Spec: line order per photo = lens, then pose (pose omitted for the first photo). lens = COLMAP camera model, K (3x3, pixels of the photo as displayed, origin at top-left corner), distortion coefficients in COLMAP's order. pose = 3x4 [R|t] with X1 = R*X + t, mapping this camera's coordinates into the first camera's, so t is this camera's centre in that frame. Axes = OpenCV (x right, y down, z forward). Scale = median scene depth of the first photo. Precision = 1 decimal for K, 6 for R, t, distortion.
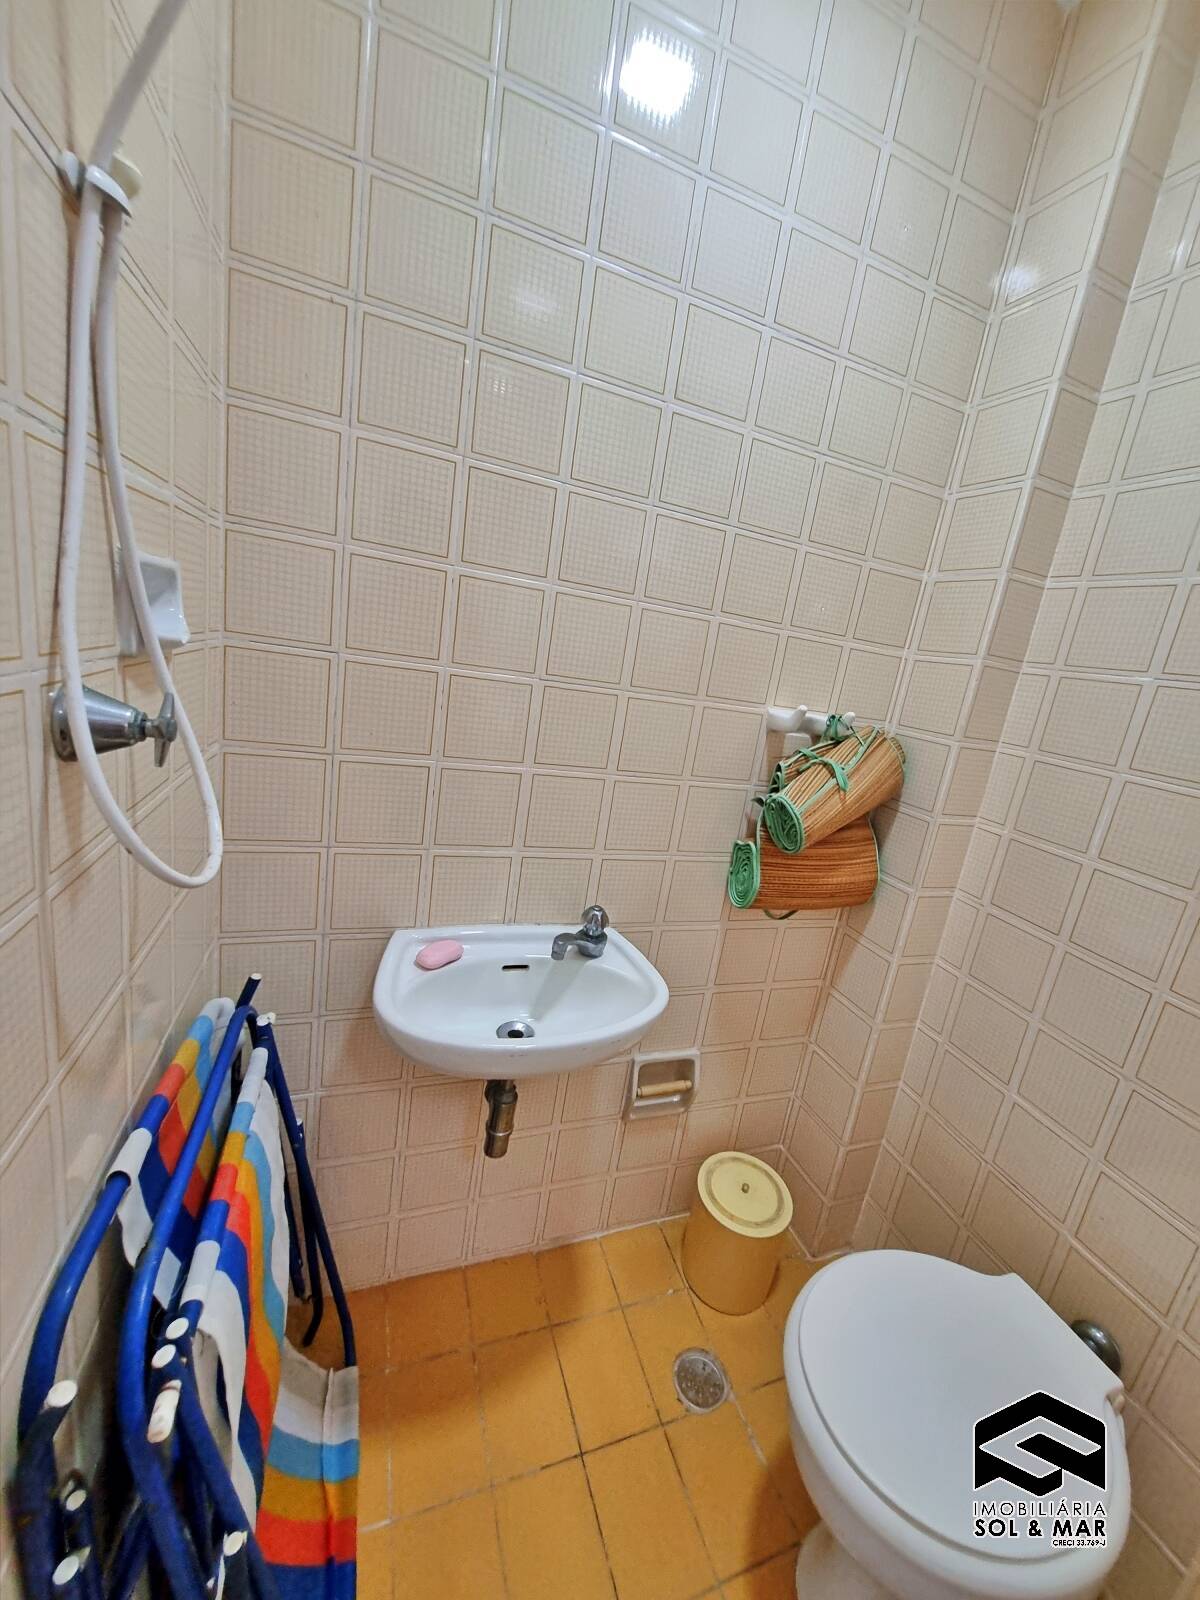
lens RADIAL K [[625.8, 0, 626.8], [0, 625.8, 799.7], [0, 0, 1]] dist [0.004857, -0.001952]
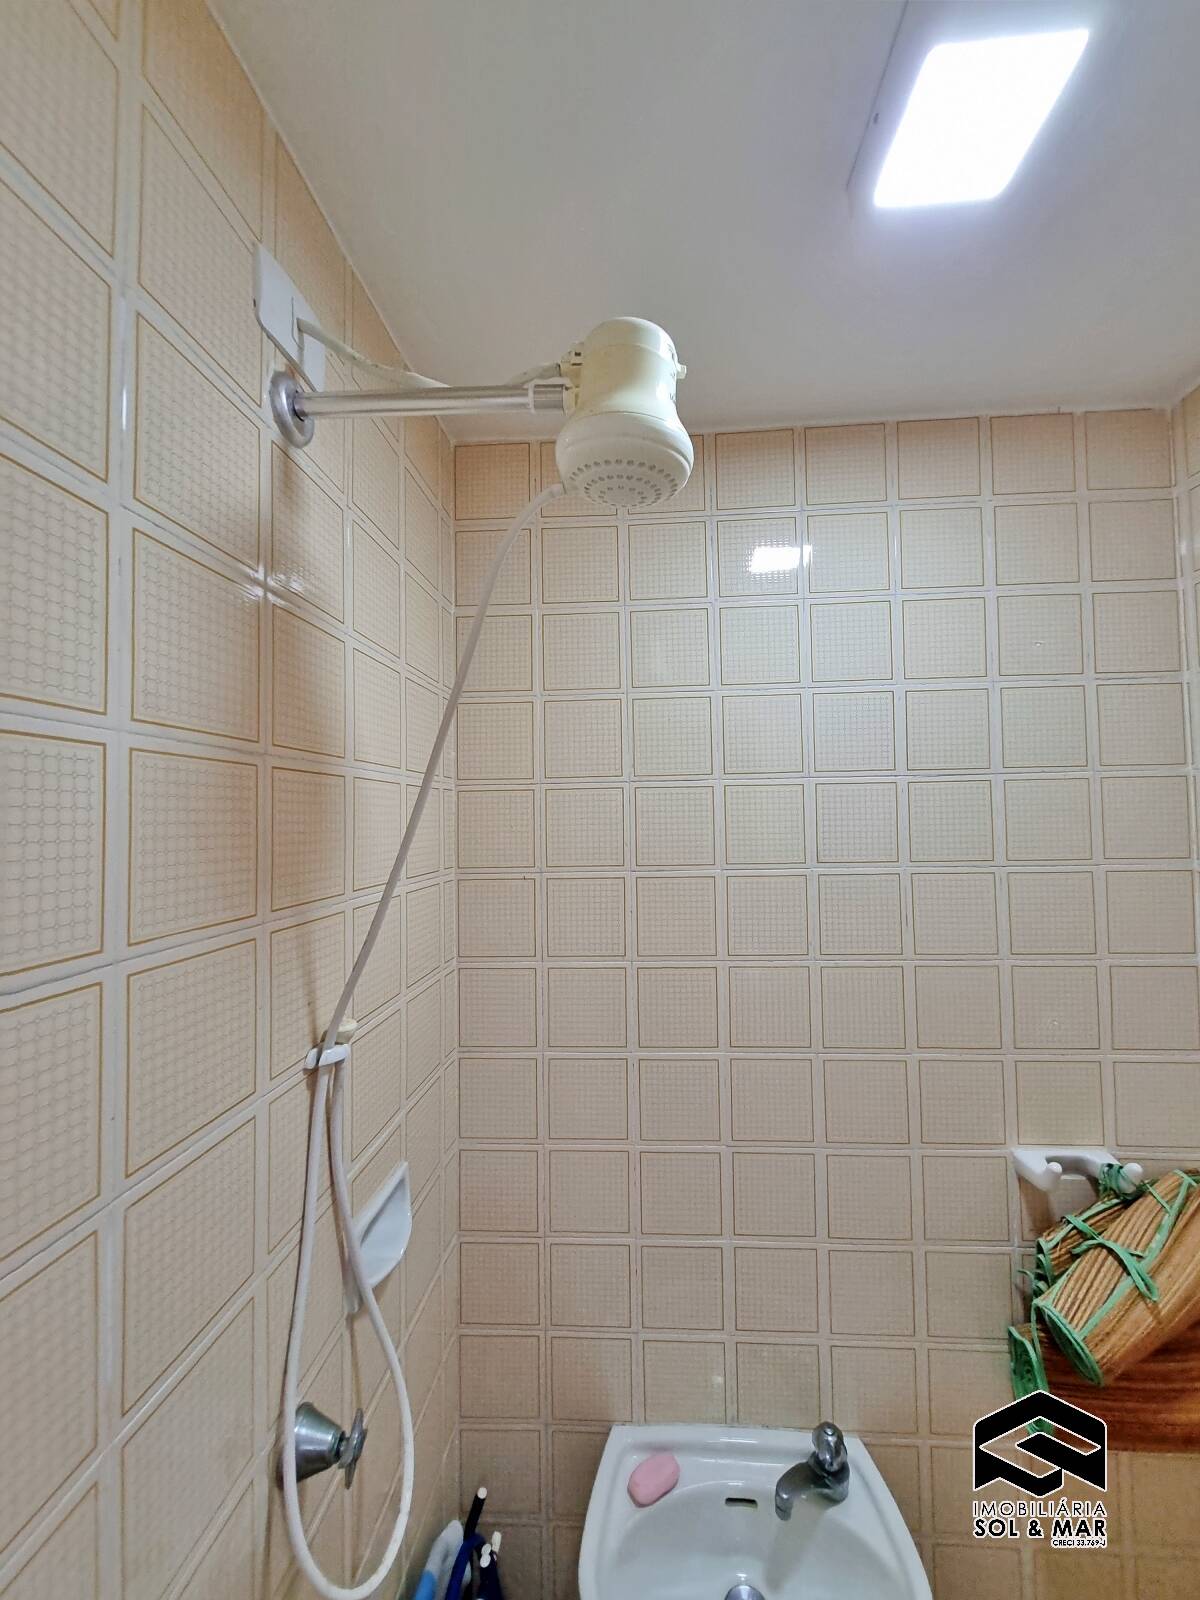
lens RADIAL K [[625.8, 0, 622.2], [0, 625.8, 795.2], [0, 0, 1]] dist [0.004857, -0.001952]
pose [[0.895703, -0.184464, -0.404585, 0.205356], [0.057347, 0.950214, -0.306275, -0.401850], [0.440939, 0.251130, 0.861688, -0.064913]]
